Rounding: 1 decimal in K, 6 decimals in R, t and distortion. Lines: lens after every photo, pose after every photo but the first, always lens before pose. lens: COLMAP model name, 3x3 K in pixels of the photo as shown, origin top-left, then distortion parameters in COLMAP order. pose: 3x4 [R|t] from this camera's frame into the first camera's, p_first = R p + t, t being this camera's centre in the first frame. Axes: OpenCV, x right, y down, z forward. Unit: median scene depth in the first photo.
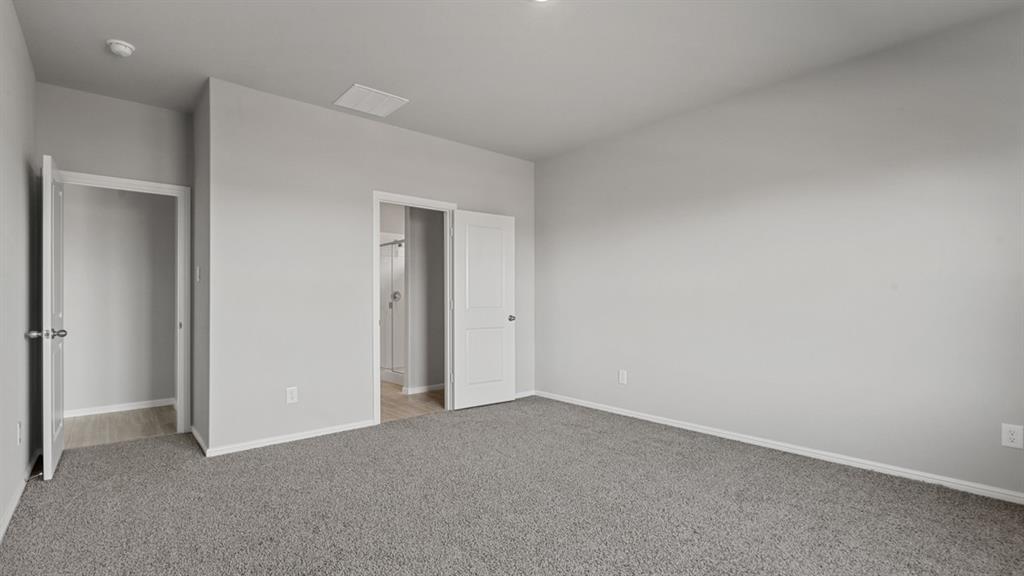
lens RADIAL K [[467.0, 0, 506.1], [0, 467.0, 294.2], [0, 0, 1]] dist [0.002356, 0.000592]
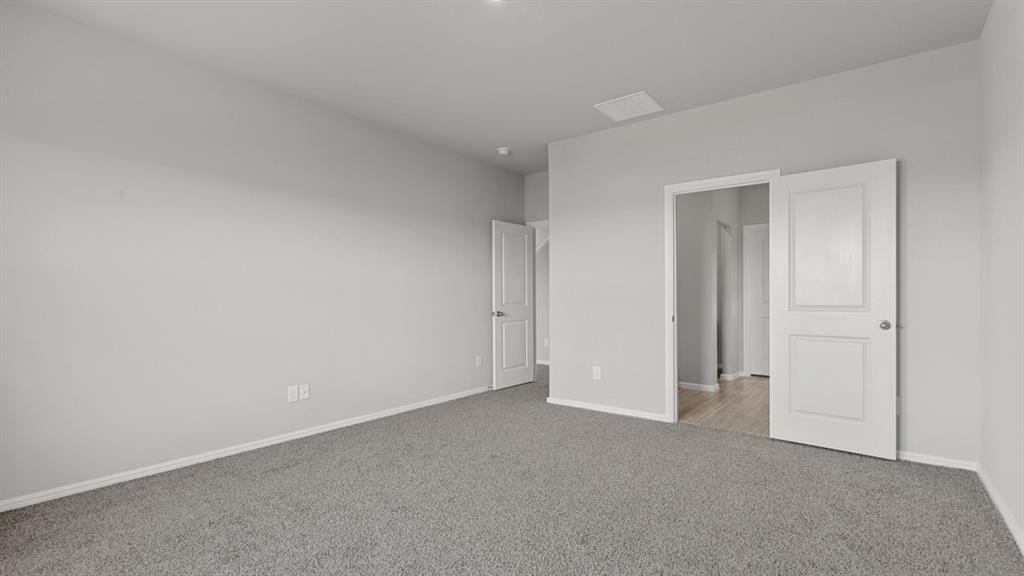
lens RADIAL K [[467.0, 0, 506.1], [0, 467.0, 294.2], [0, 0, 1]] dist [0.002356, 0.000592]
pose [[0.191019, -0.000258, -0.981586, 0.704811], [0.012756, 0.999916, 0.002219, 0.002392], [0.981503, -0.012945, 0.191007, 0.533158]]
